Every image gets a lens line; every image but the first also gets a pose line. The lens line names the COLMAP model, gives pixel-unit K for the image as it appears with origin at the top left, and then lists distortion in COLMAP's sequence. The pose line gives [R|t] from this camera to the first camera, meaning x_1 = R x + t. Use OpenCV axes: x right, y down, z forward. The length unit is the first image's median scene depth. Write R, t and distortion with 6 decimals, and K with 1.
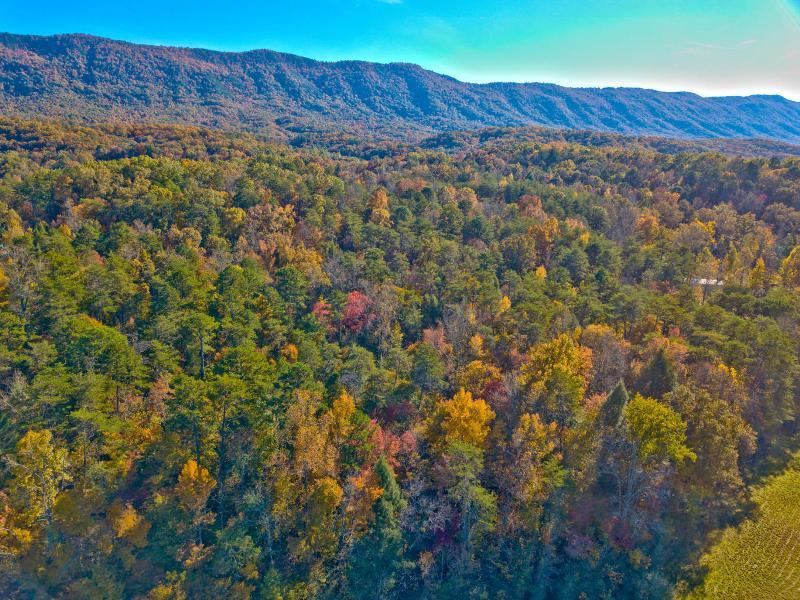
lens RADIAL K [[609.3, 0, 397.8], [0, 609.3, 300.8], [0, 0, 1]] dist [0.018361, -0.021344]
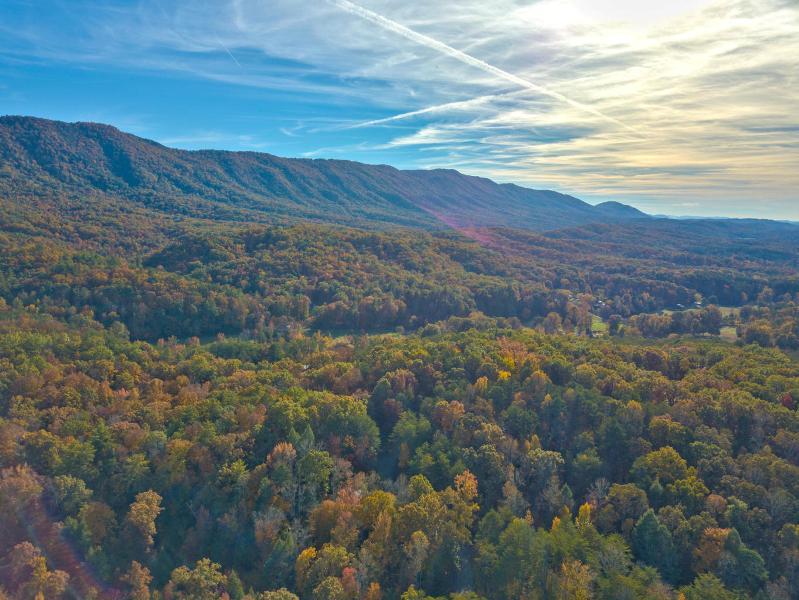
lens RADIAL K [[608.6, 0, 402.2], [0, 608.6, 301.4], [0, 0, 1]] dist [0.018361, -0.021344]
pose [[0.884904, -0.064890, 0.461230, -0.019210], [0.104327, 0.992702, -0.060495, -0.049798], [-0.453939, 0.101651, 0.885216, 0.087277]]
